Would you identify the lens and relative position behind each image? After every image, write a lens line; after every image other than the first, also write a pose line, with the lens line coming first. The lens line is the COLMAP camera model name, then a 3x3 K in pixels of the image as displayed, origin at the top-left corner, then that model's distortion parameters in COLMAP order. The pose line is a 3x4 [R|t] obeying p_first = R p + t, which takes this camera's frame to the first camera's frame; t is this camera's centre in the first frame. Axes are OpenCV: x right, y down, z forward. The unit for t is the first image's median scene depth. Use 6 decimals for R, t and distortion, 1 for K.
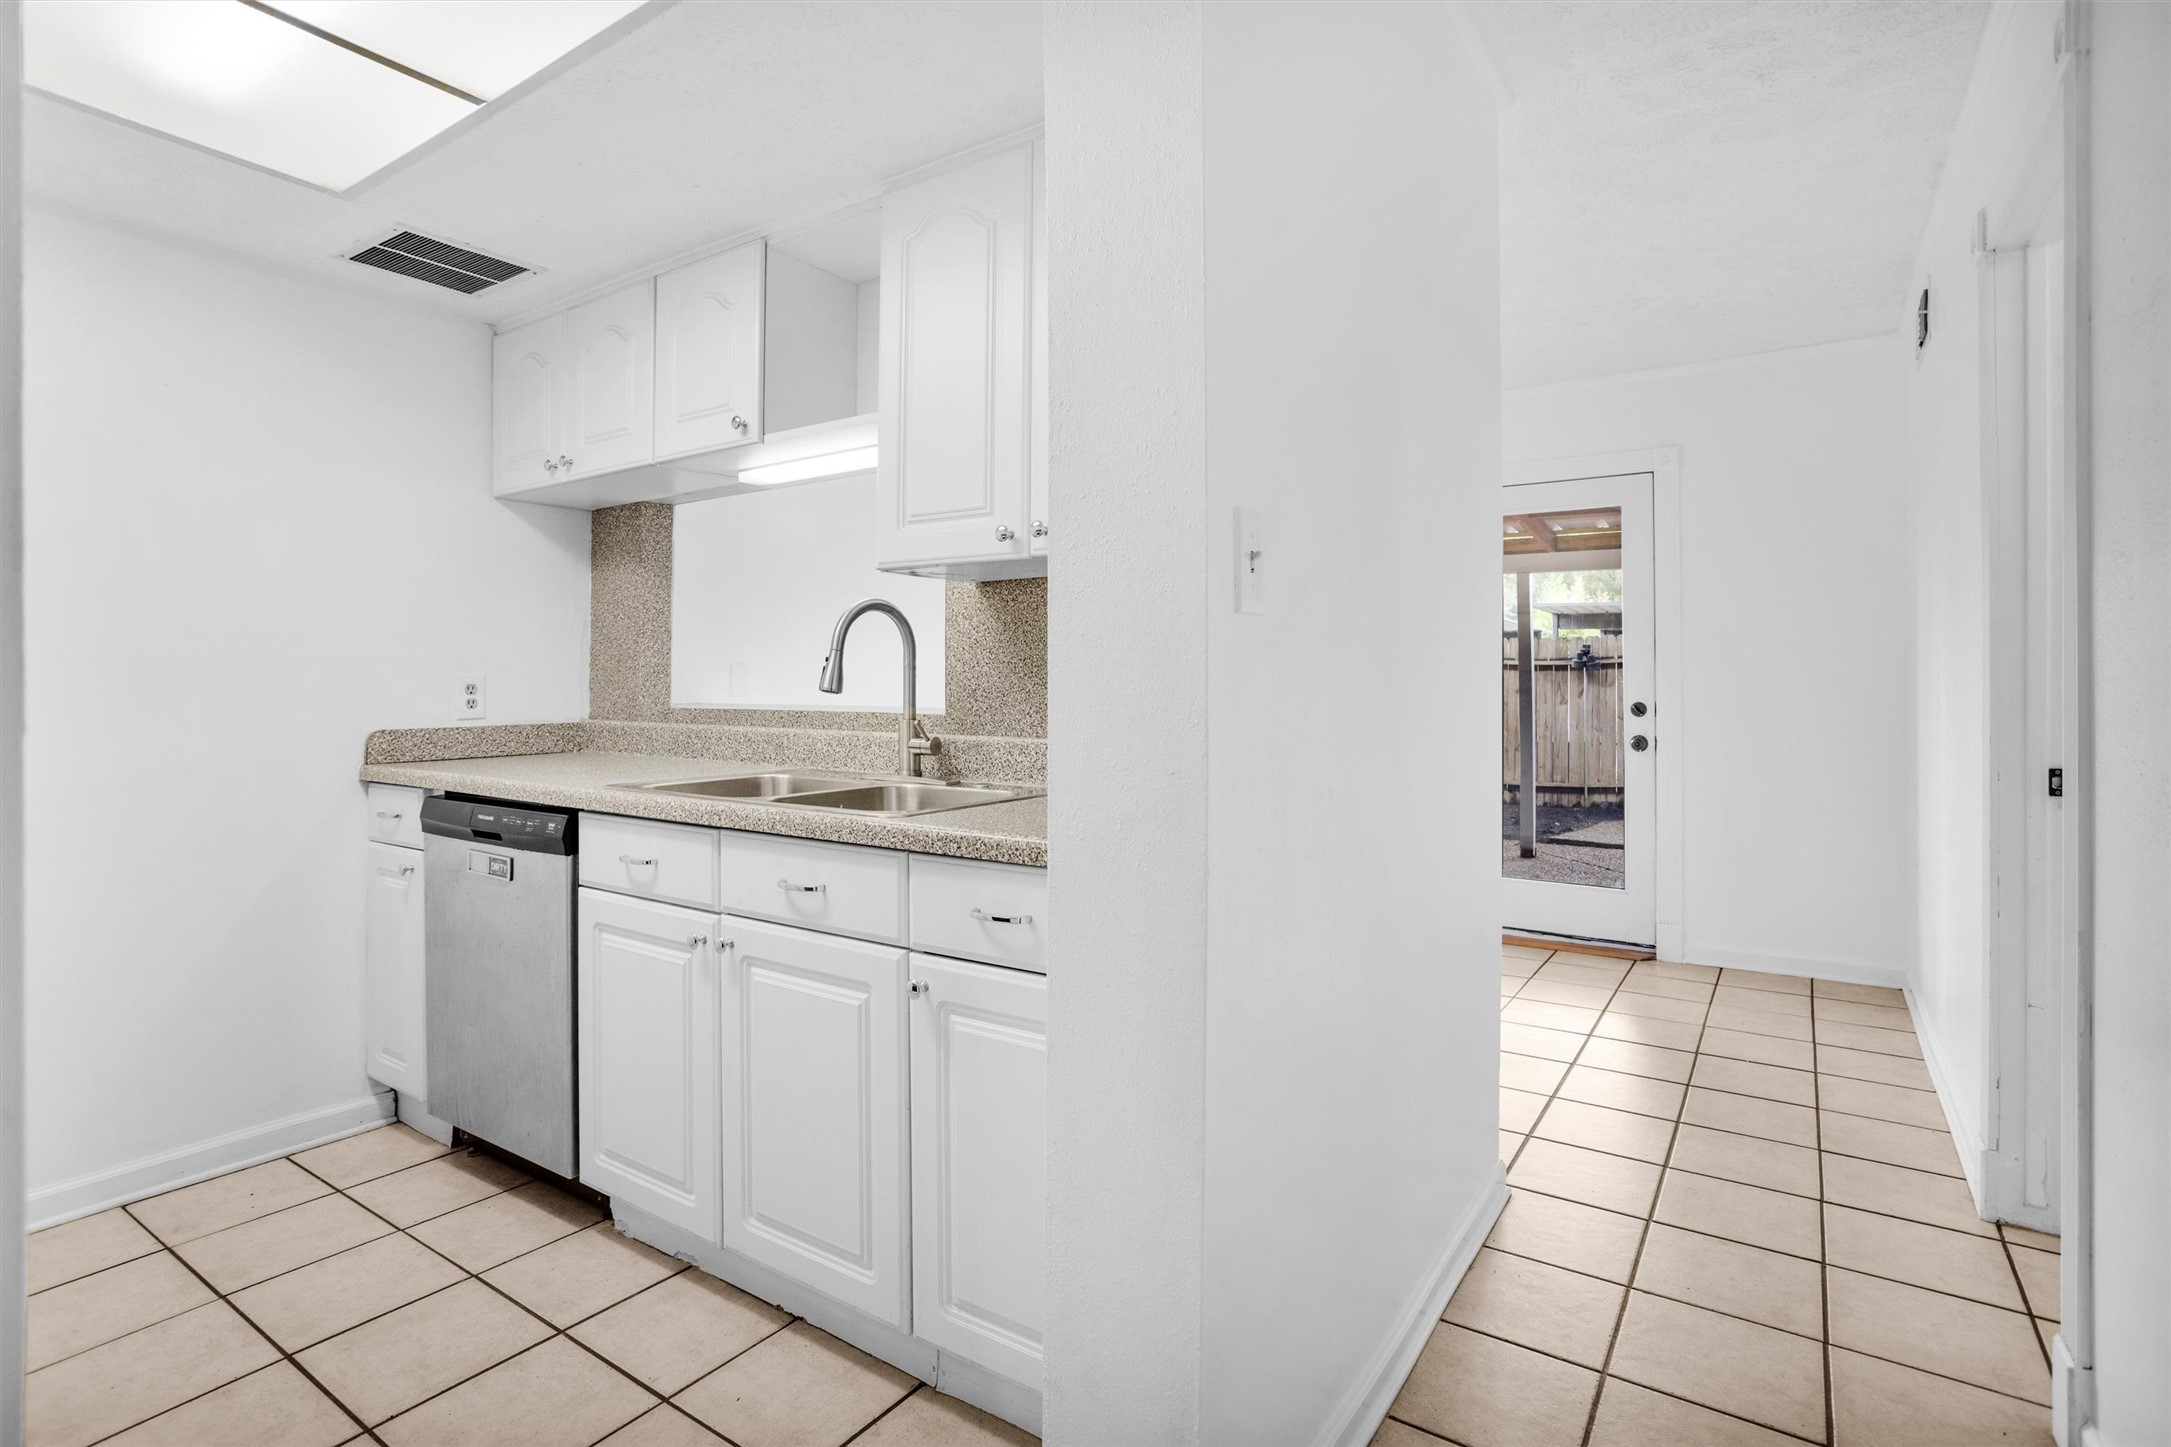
lens RADIAL K [[1068.2, 0, 1092.6], [0, 1068.2, 665.4], [0, 0, 1]] dist [-0.070607, 0.033329]
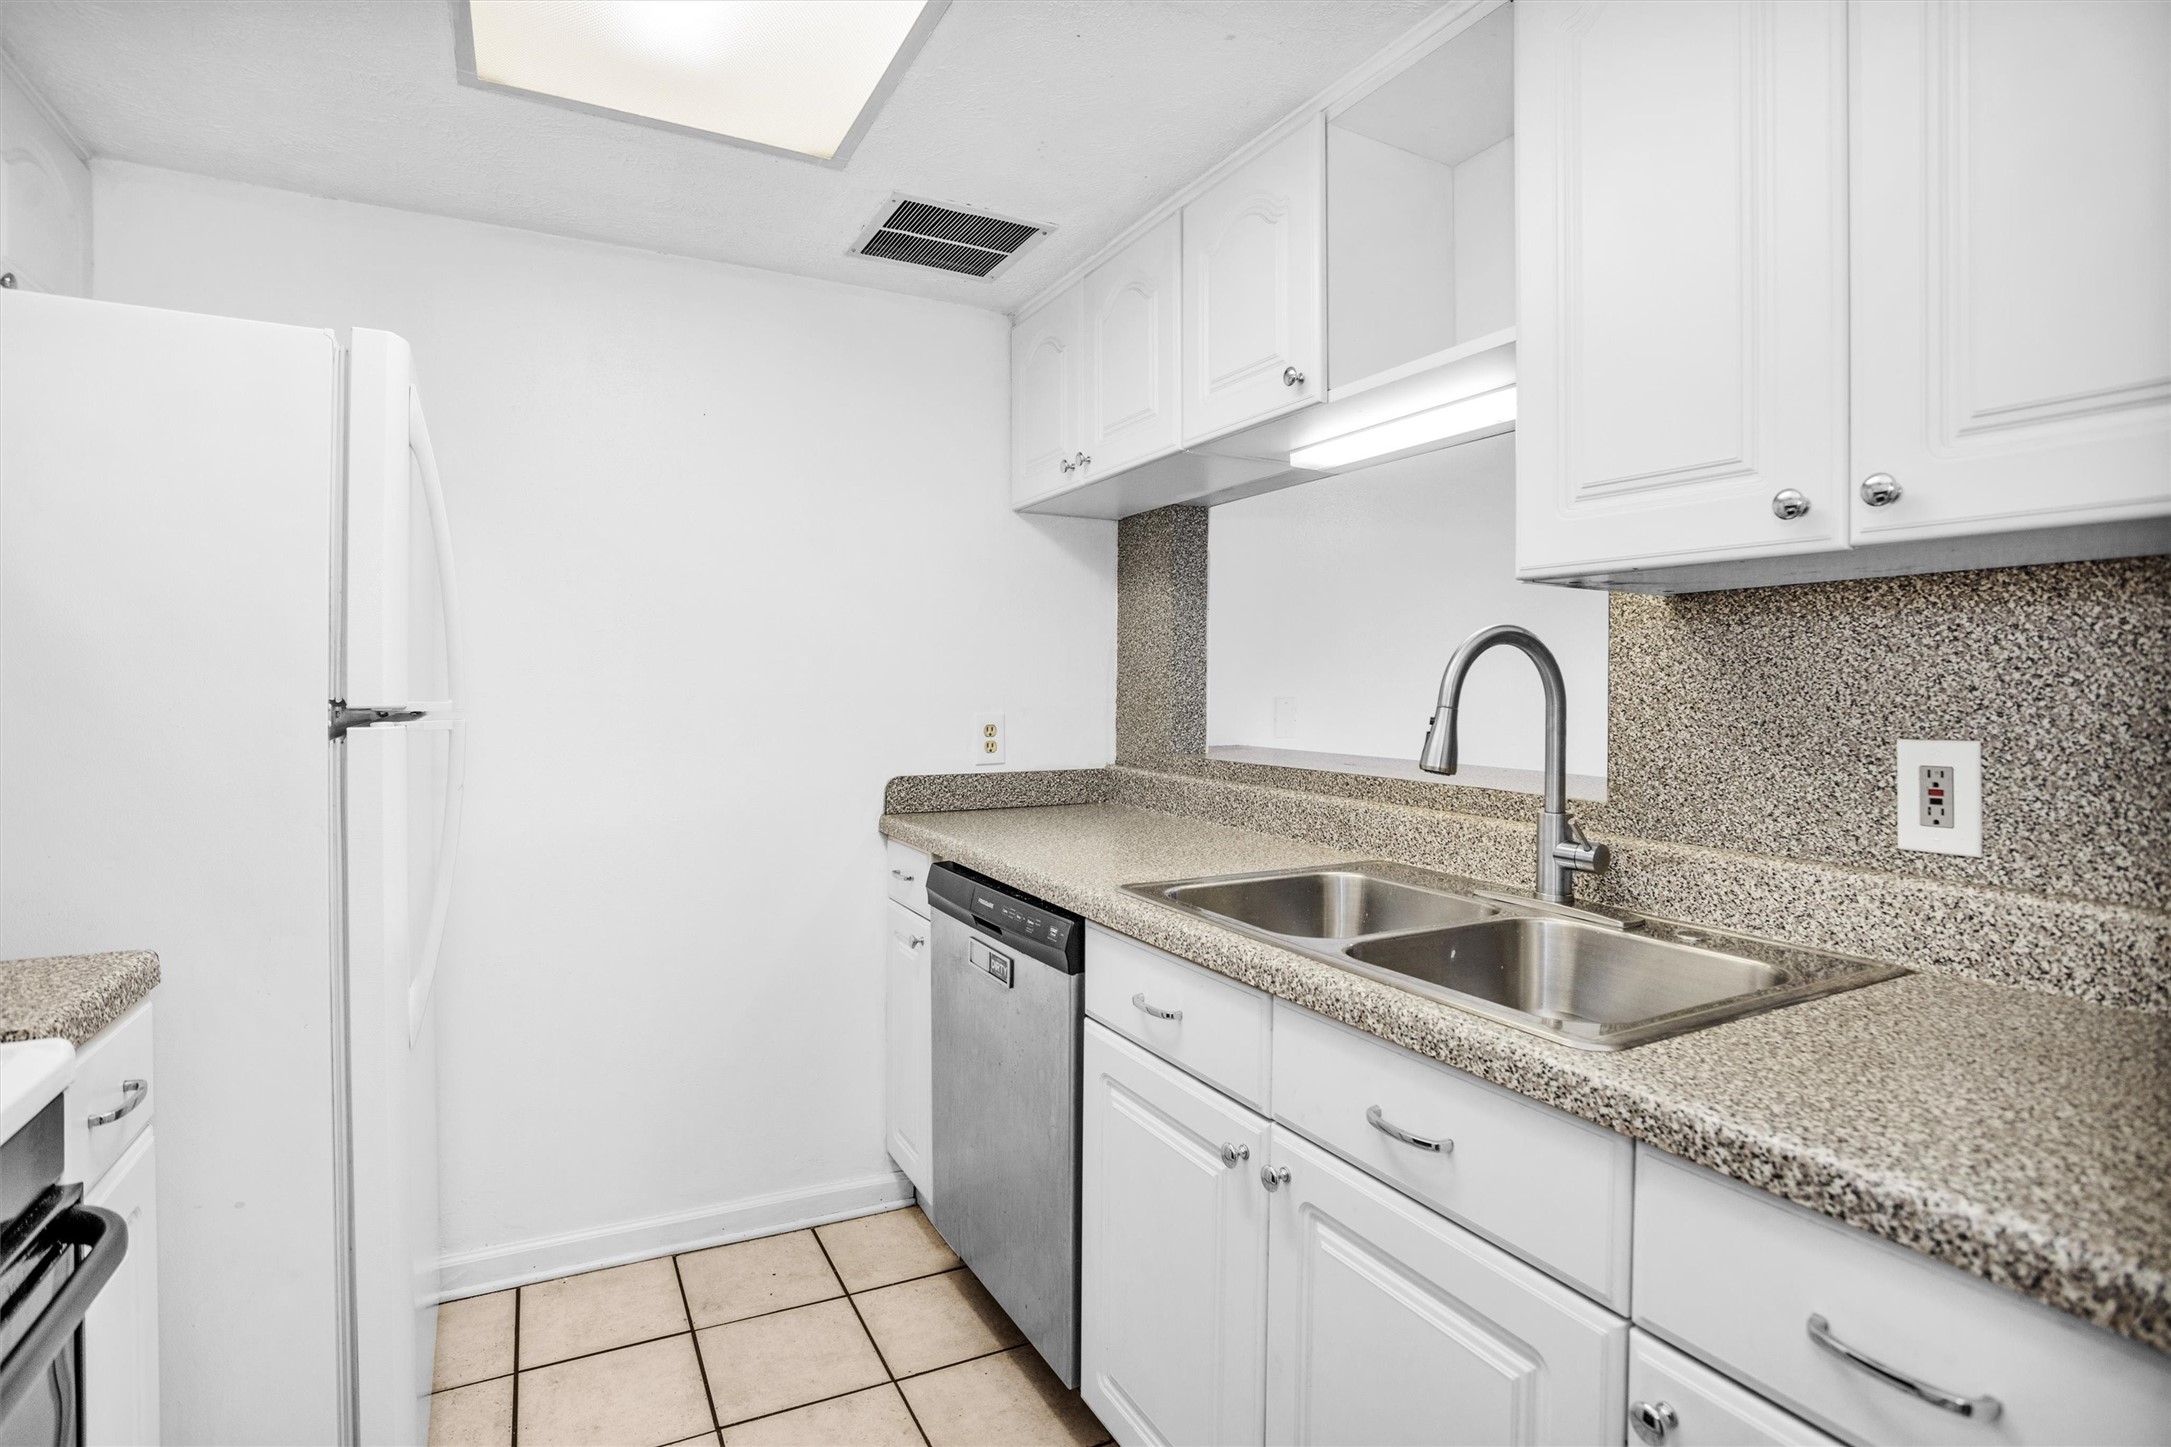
lens RADIAL K [[1203.7, 0, 1116.3], [0, 1203.7, 718.9], [0, 0, 1]] dist [-0.053761, 0.030475]
pose [[0.897650, 0.011759, -0.440552, -0.071821], [0.000434, 0.999620, 0.027567, -0.019718], [0.440709, -0.024937, 0.897304, 0.187473]]
